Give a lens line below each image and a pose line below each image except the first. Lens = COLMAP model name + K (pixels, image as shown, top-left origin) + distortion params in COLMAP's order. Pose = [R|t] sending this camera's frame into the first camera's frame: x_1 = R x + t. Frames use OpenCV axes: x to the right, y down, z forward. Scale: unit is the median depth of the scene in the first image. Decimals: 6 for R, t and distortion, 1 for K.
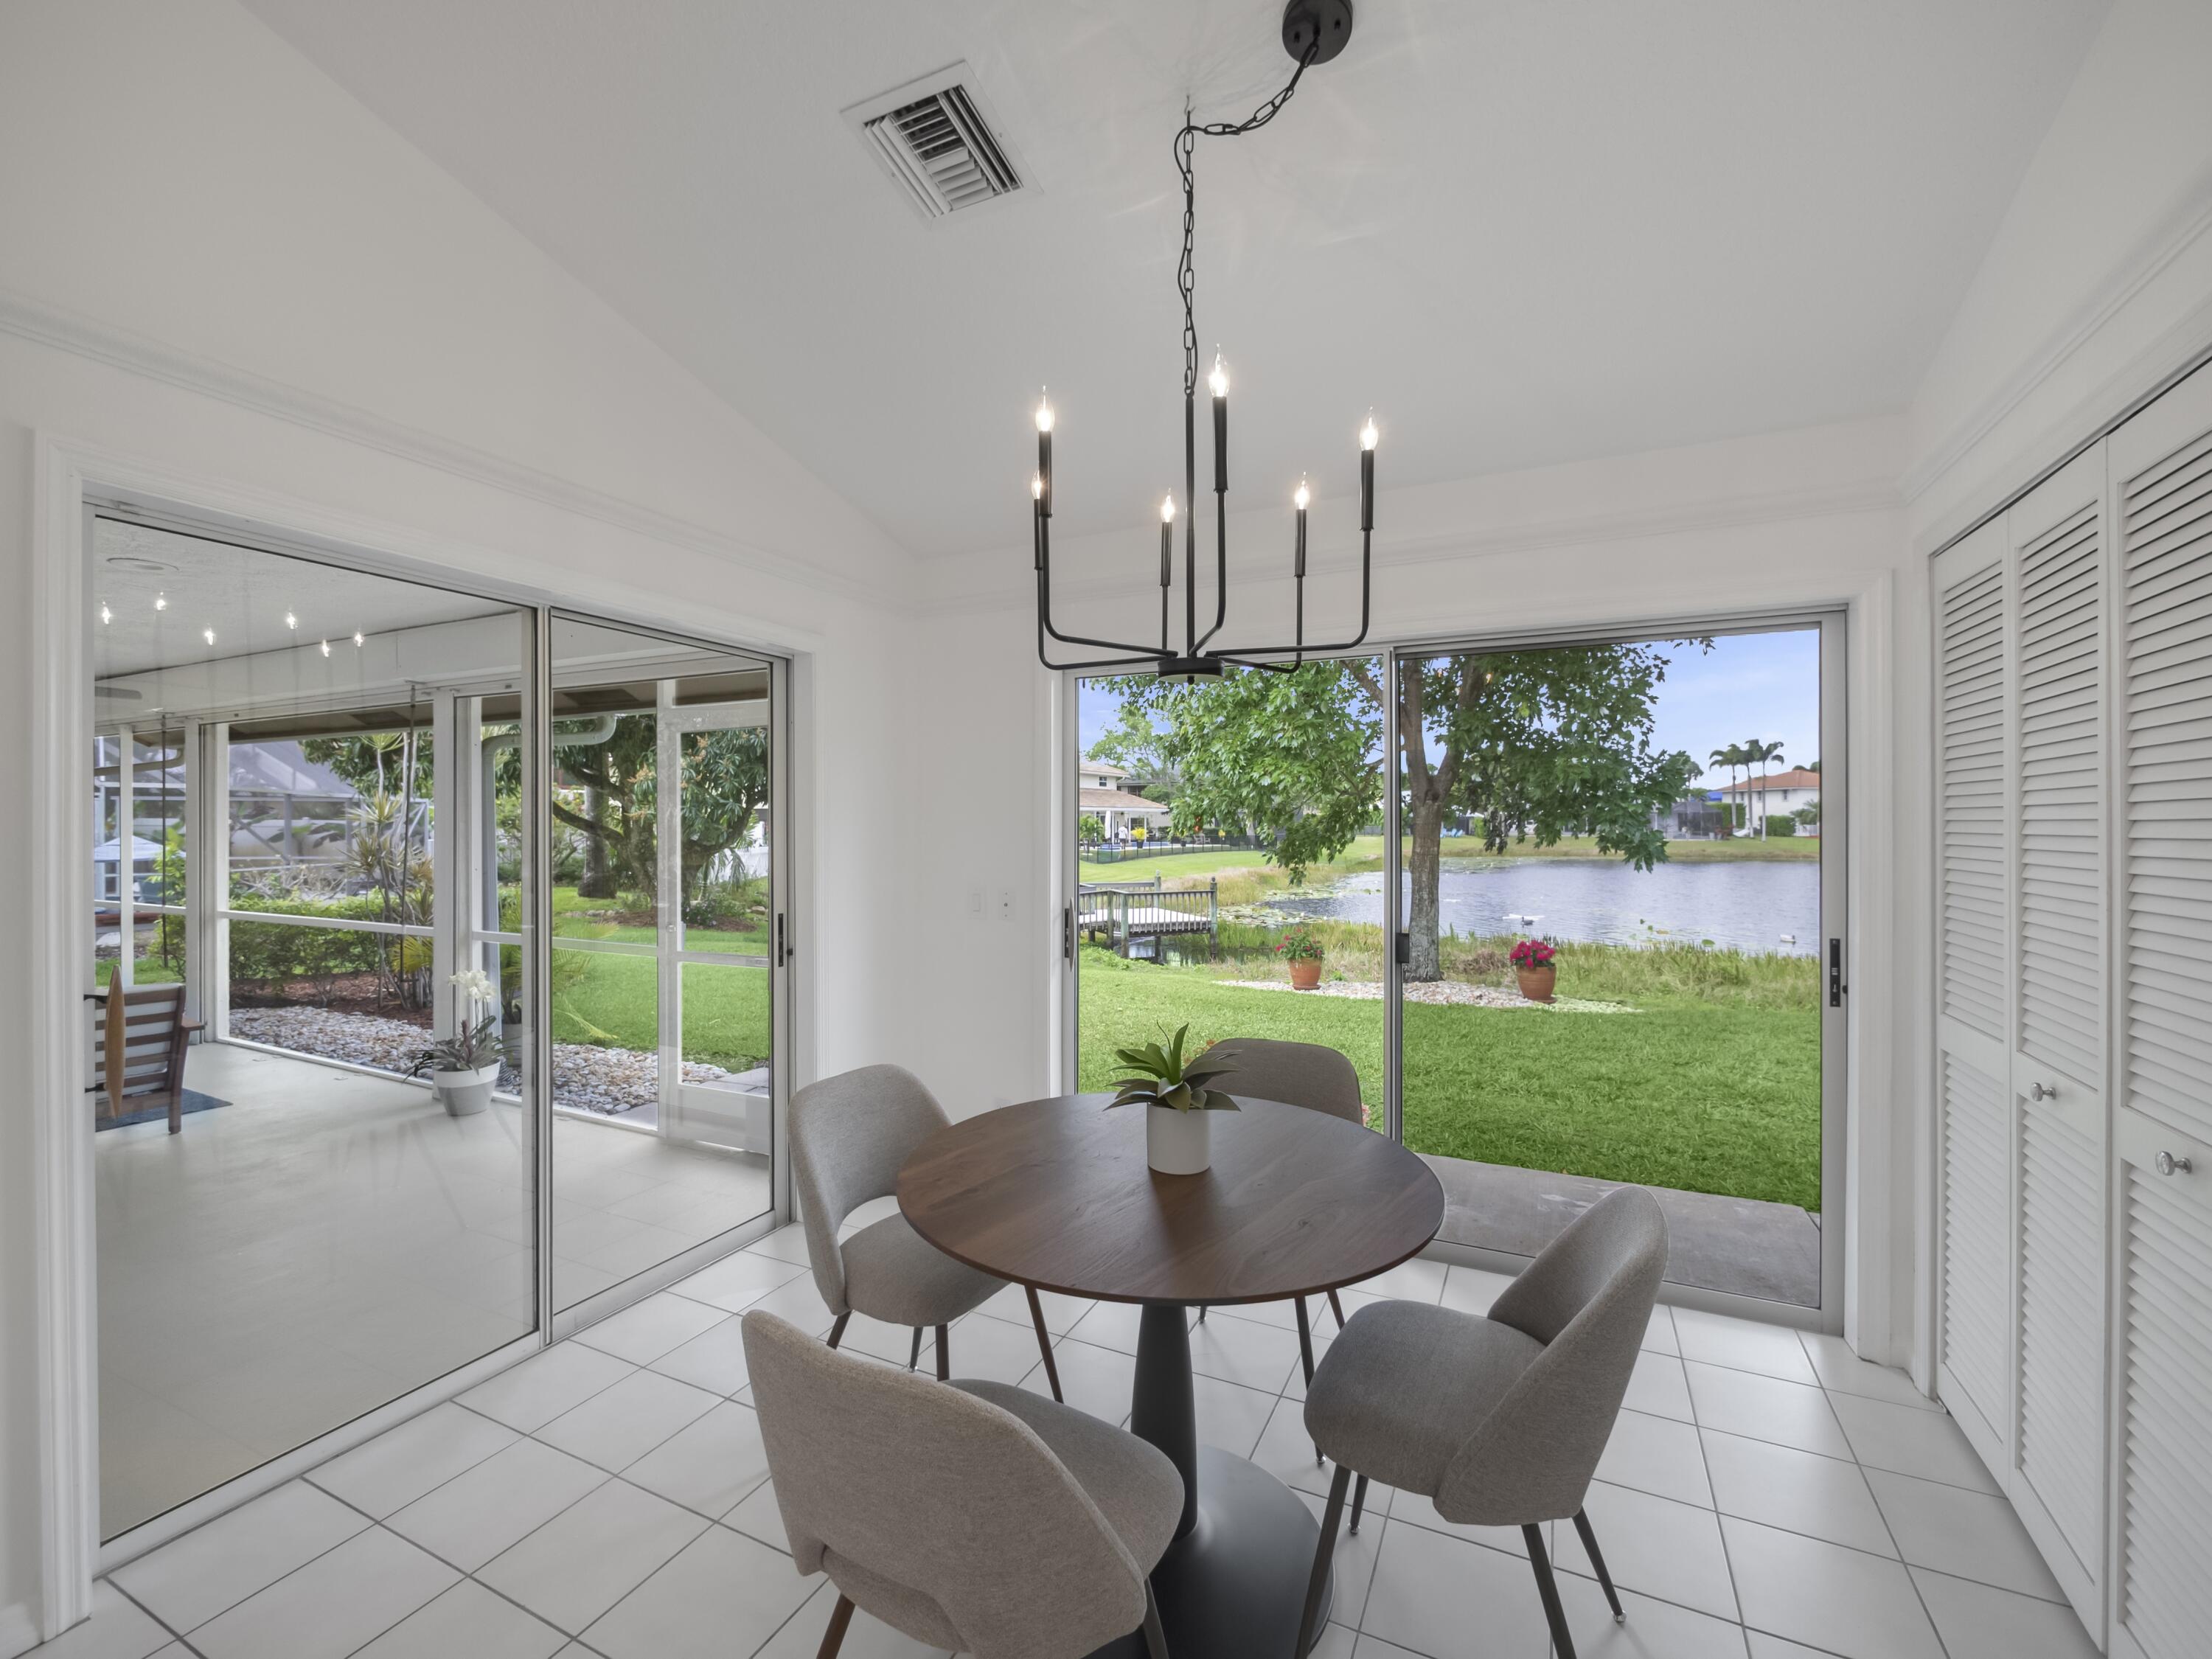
lens RADIAL K [[954.3, 0, 1106.0], [0, 954.3, 829.5], [0, 0, 1]] dist [-0.003522, -0.000710]
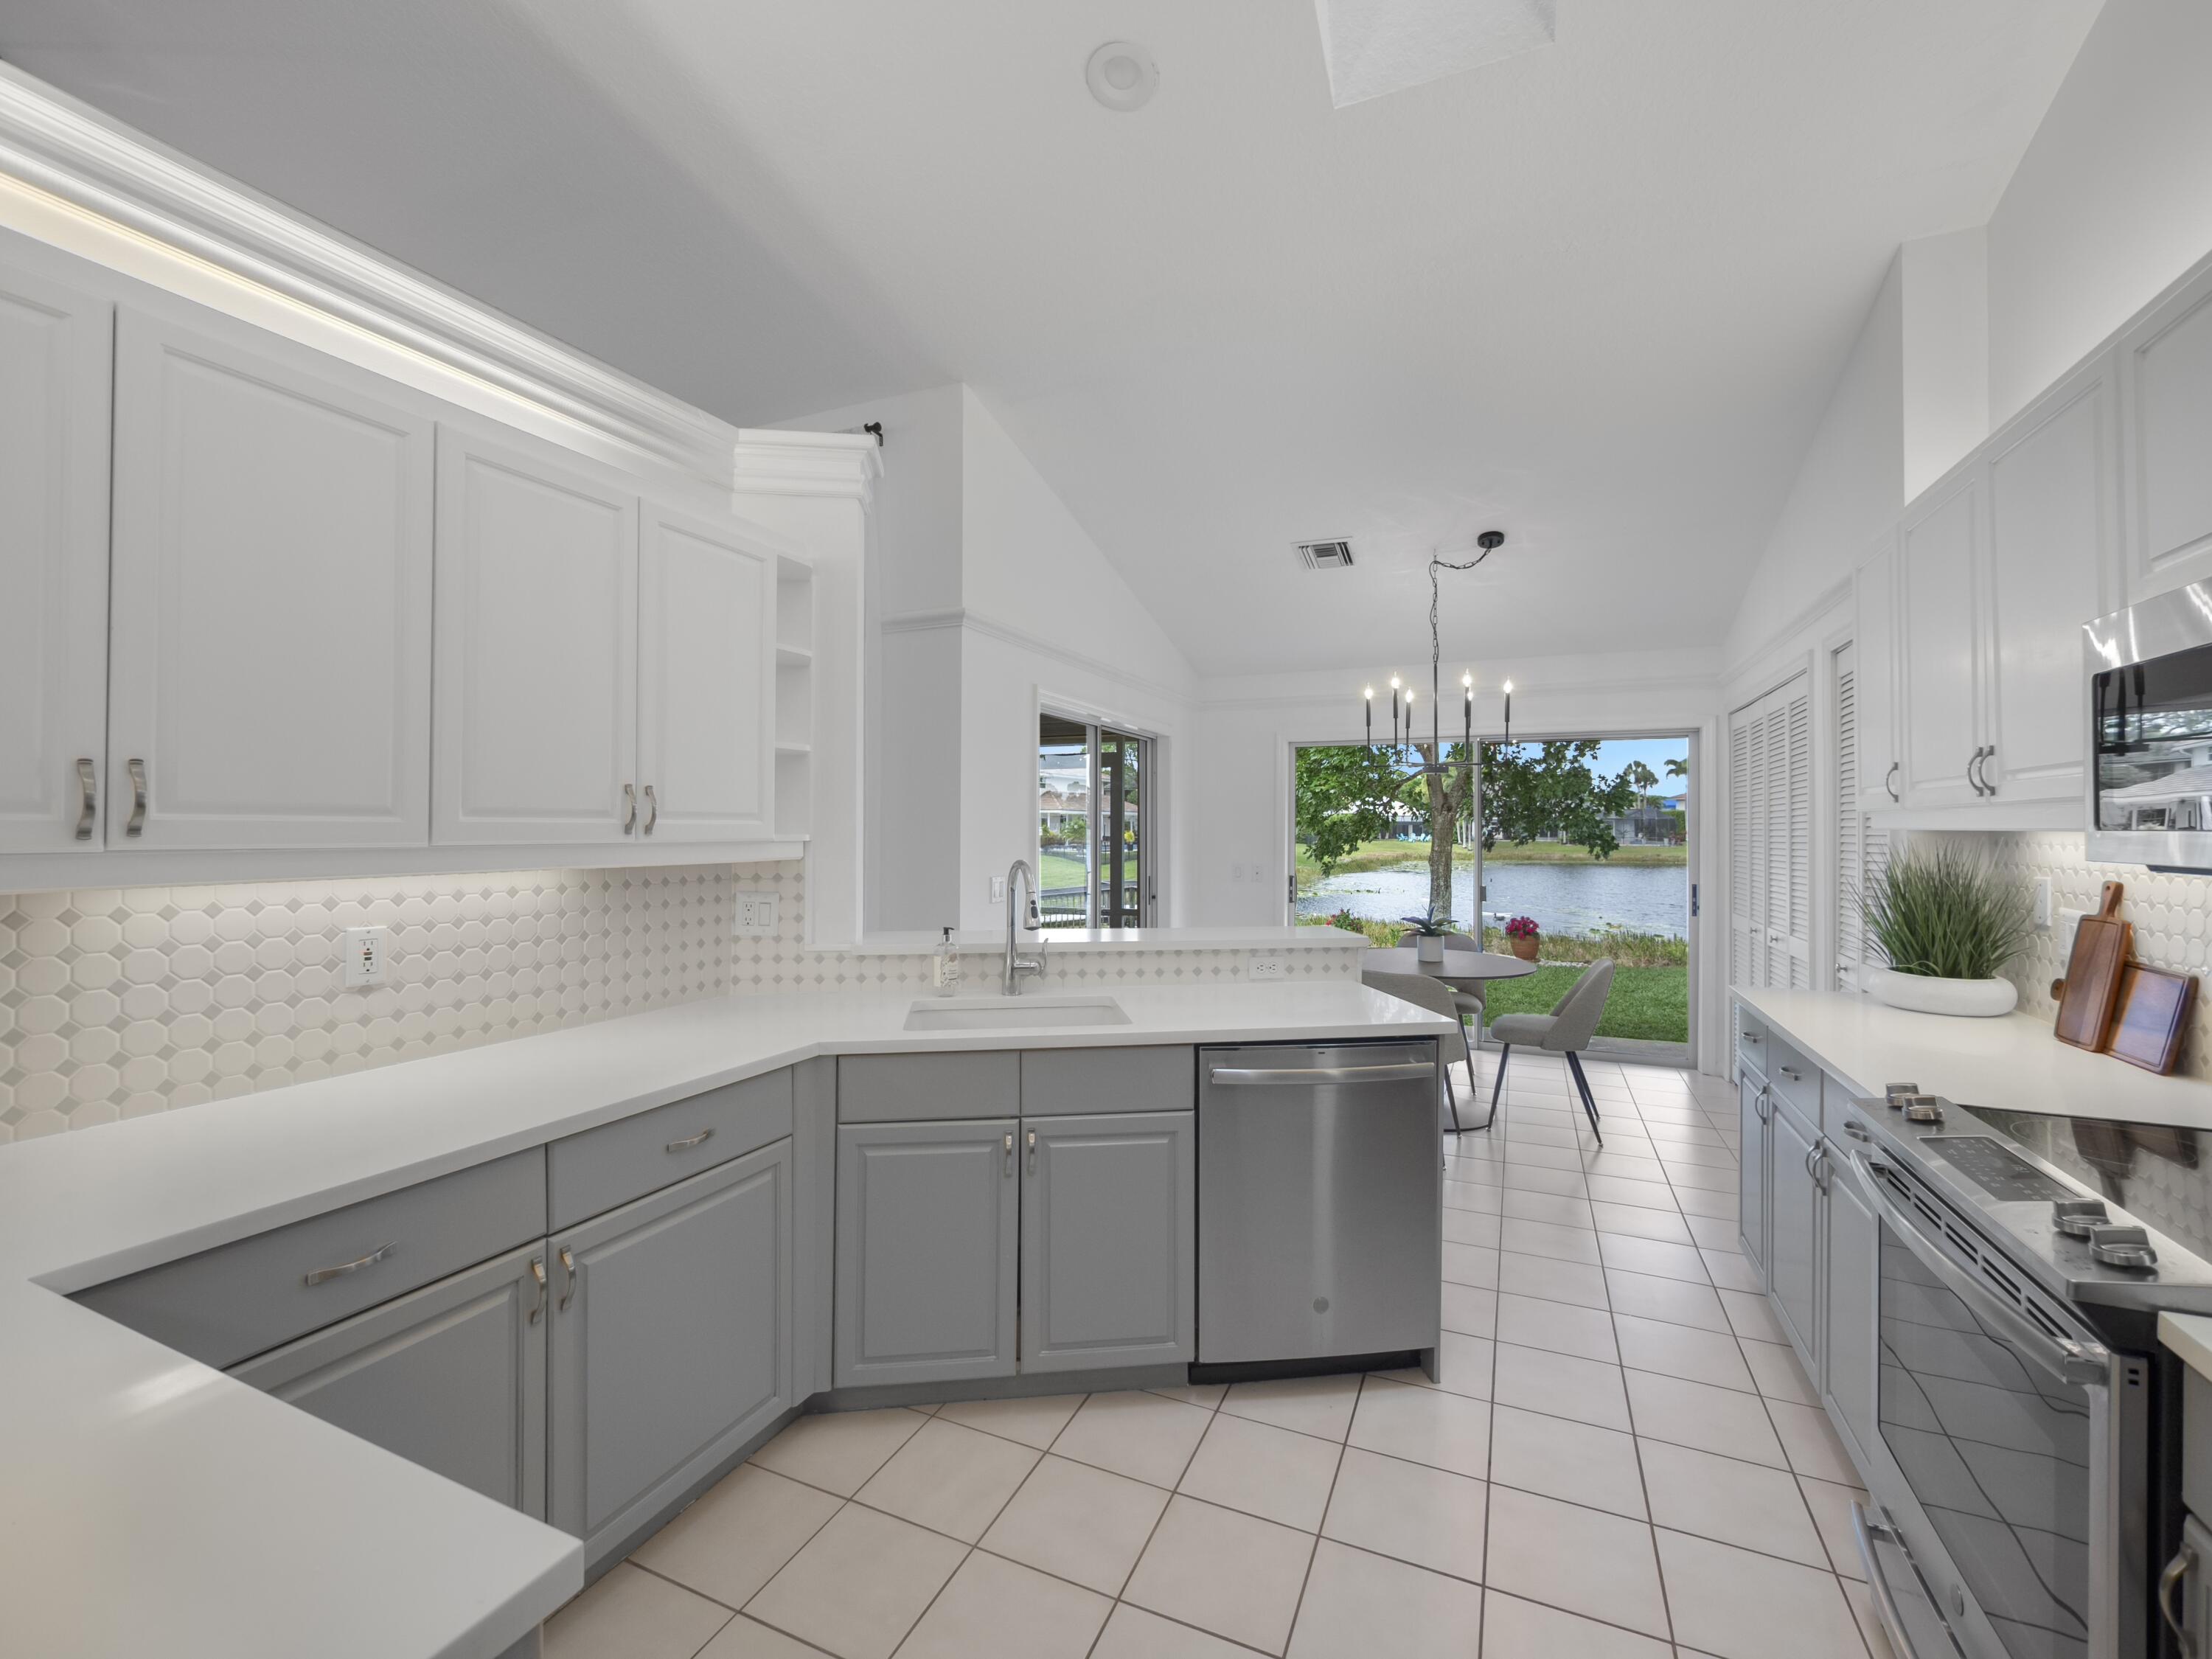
lens RADIAL K [[934.8, 0, 1106.0], [0, 934.8, 829.5], [0, 0, 1]] dist [-0.001741, -0.000195]
pose [[0.999672, 0.003397, 0.025400, -0.134032], [-0.003296, 0.999986, -0.004038, 0.001045], [-0.025413, 0.003953, 0.999669, -0.234346]]
